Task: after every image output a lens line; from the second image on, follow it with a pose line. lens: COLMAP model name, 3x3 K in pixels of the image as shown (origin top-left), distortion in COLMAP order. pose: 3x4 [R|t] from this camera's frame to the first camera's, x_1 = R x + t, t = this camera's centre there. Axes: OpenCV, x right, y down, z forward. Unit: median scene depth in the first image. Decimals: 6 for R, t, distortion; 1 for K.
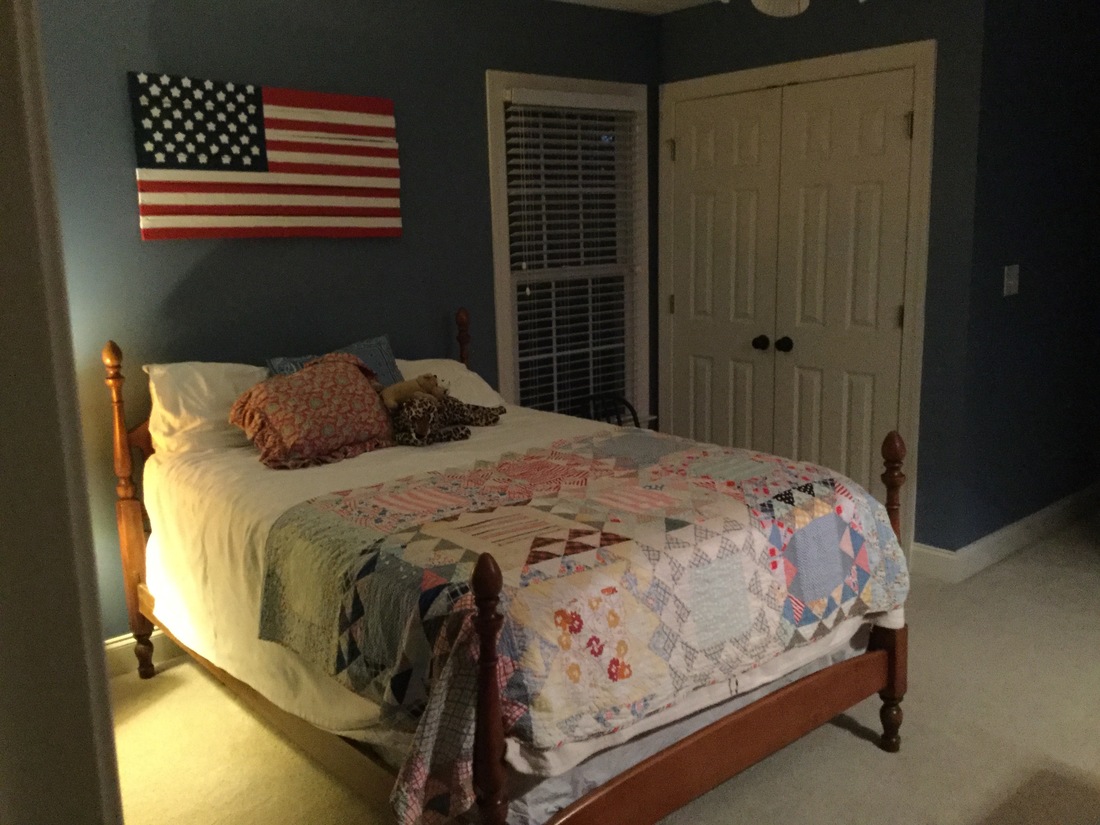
lens RADIAL K [[1003.6, 0, 544.7], [0, 1003.6, 405.8], [0, 0, 1]] dist [0.034610, 0.000000]
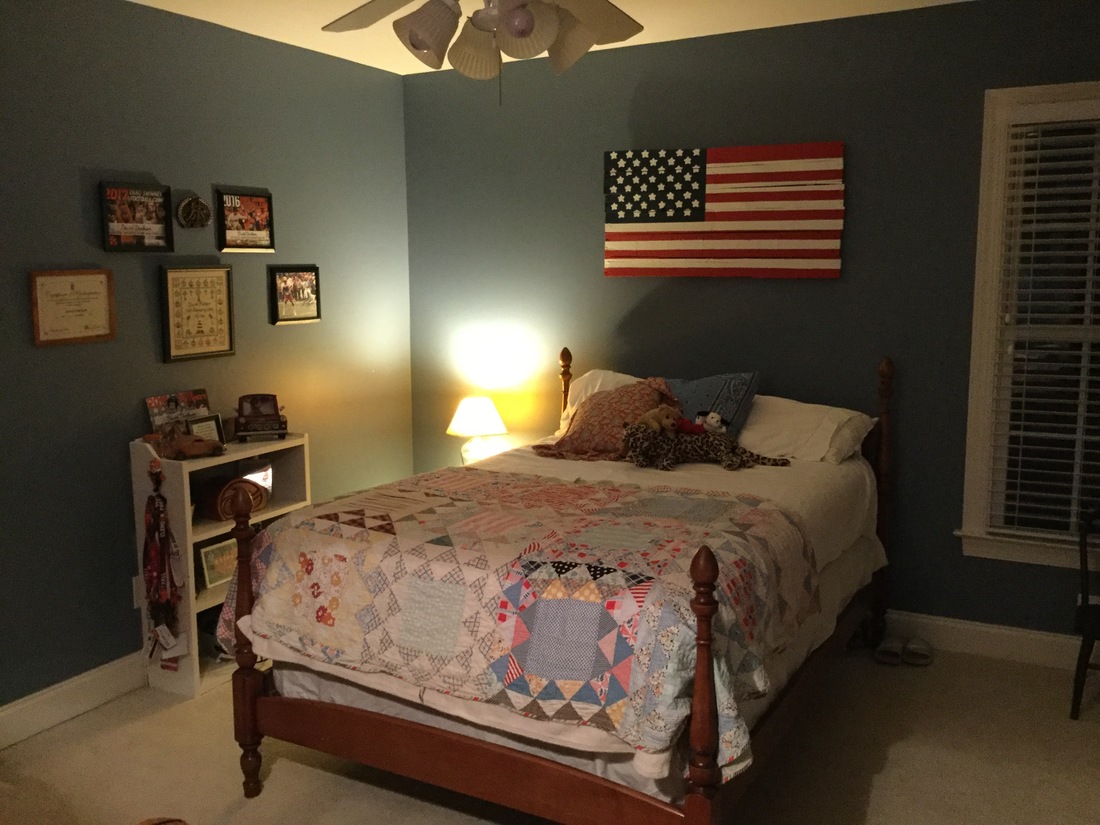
lens RADIAL K [[1003.6, 0, 543.6], [0, 1003.6, 416.6], [0, 0, 1]] dist [0.034610, 0.000000]
pose [[0.328624, 0.159517, -0.930893, 1.056276], [-0.169955, 0.979532, 0.107854, -0.142015], [0.929043, 0.122767, 0.349008, 0.611601]]
